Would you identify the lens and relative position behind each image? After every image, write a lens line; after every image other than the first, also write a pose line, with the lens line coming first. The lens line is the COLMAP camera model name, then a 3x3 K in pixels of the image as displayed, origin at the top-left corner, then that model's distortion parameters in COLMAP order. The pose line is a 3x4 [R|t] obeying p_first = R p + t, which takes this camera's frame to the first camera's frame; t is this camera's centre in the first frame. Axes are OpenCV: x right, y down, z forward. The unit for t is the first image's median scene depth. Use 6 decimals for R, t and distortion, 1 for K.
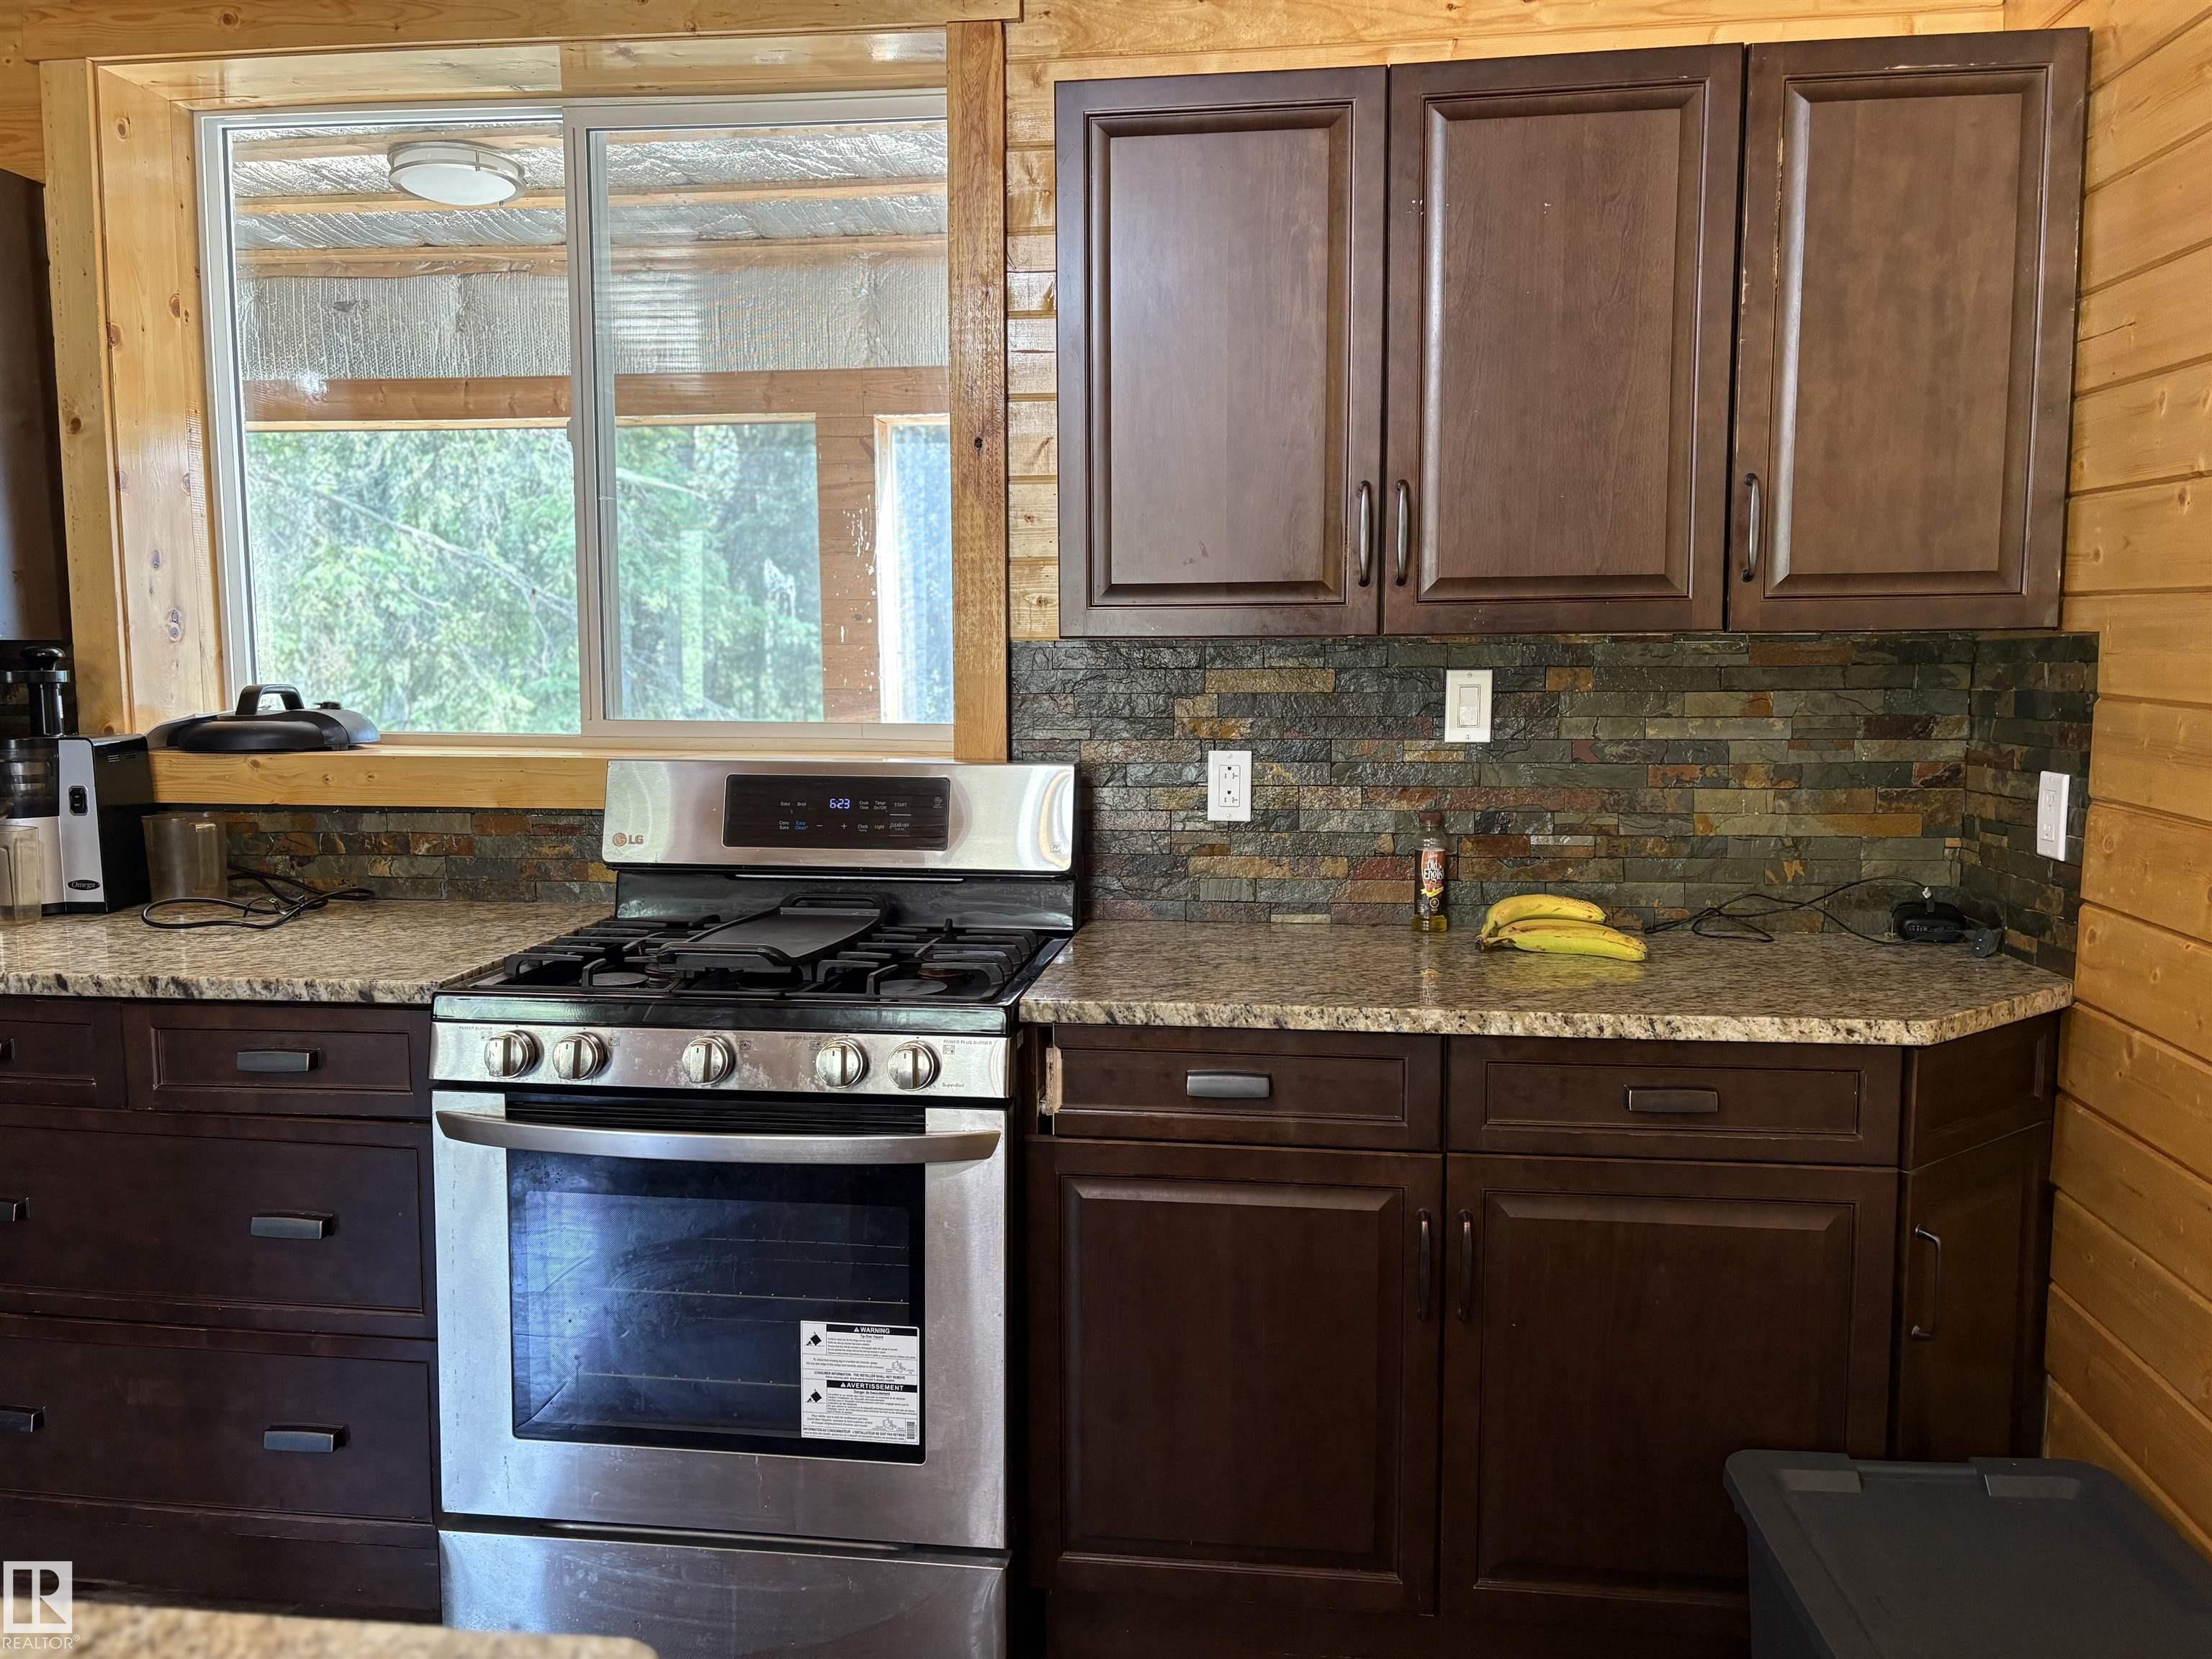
lens RADIAL K [[1490.4, 0, 1058.5], [0, 1490.4, 830.7], [0, 0, 1]] dist [0.096596, -0.088777]
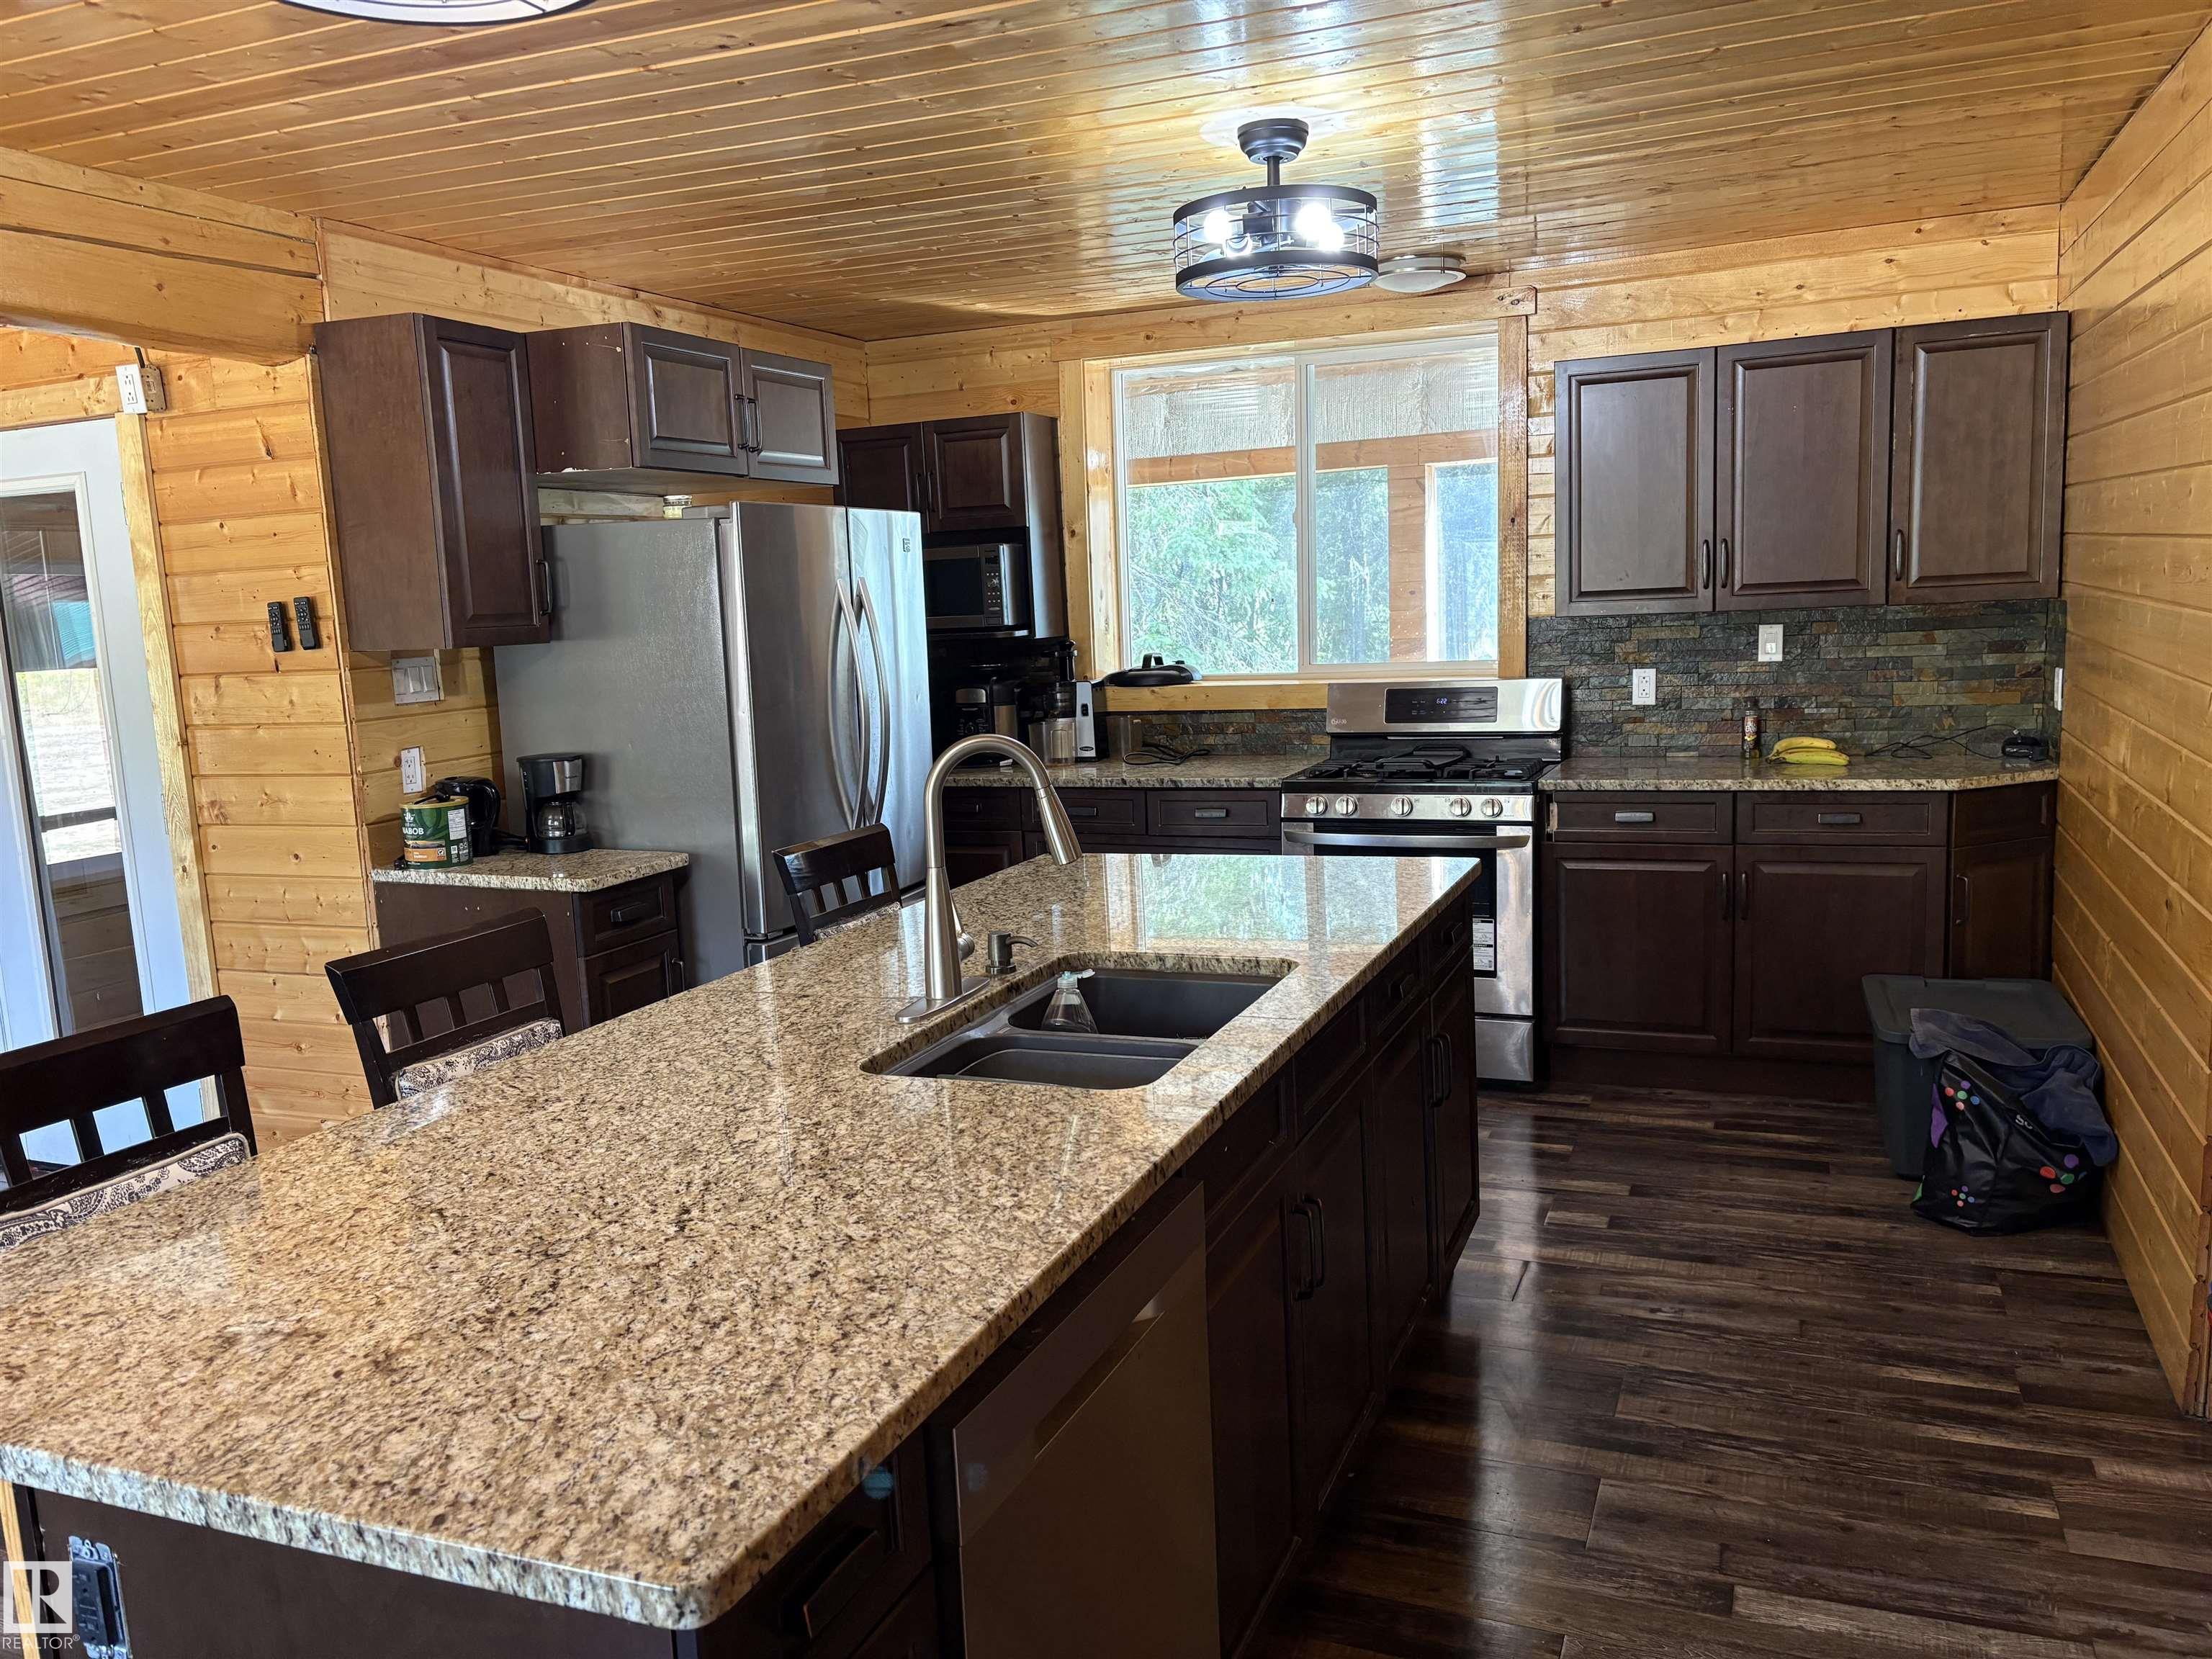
lens RADIAL K [[1649.8, 0, 1094.4], [0, 1649.8, 849.3], [0, 0, 1]] dist [0.044004, -0.049997]
pose [[0.968061, -0.000537, -0.250713, -0.039962], [0.011872, 0.998974, 0.043699, 0.081464], [0.250432, -0.045280, 0.967075, -1.331822]]
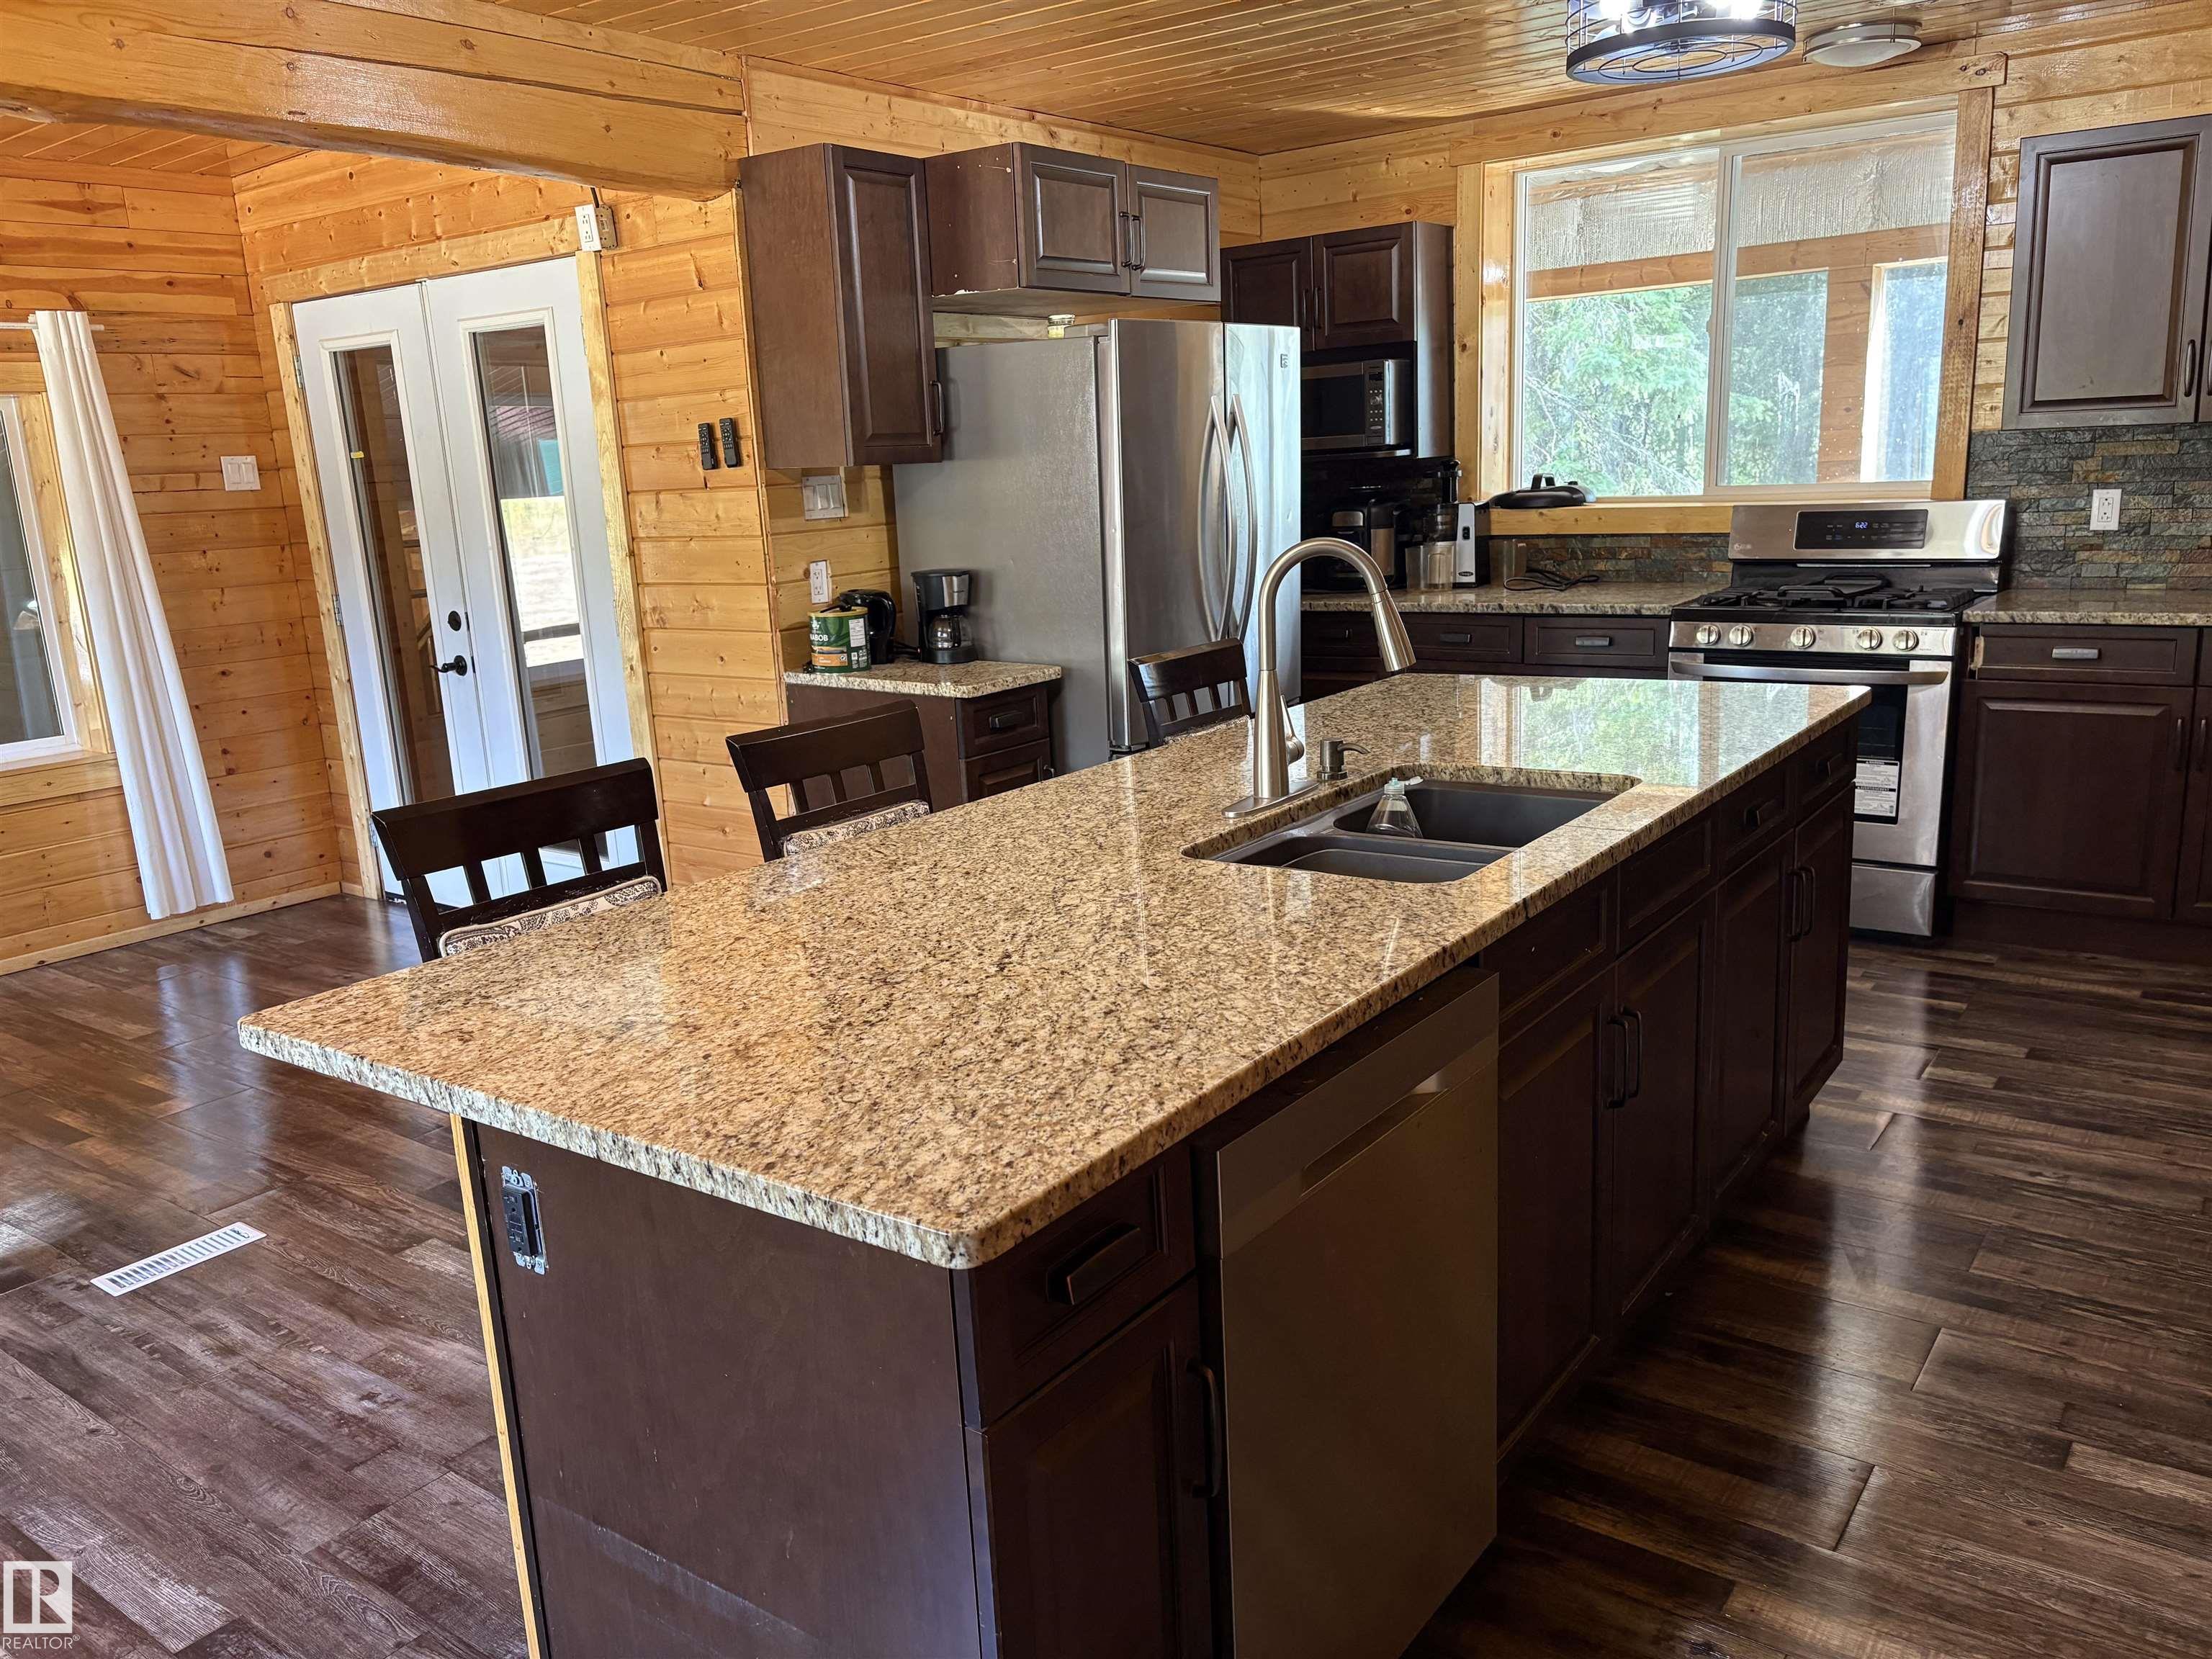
lens RADIAL K [[1649.8, 0, 1094.4], [0, 1649.8, 849.3], [0, 0, 1]] dist [0.044004, -0.049997]
pose [[0.878798, 0.071443, -0.471815, 0.022523], [-0.007837, 0.990757, 0.135424, 0.112382], [0.477129, -0.115313, 0.871235, -1.355251]]
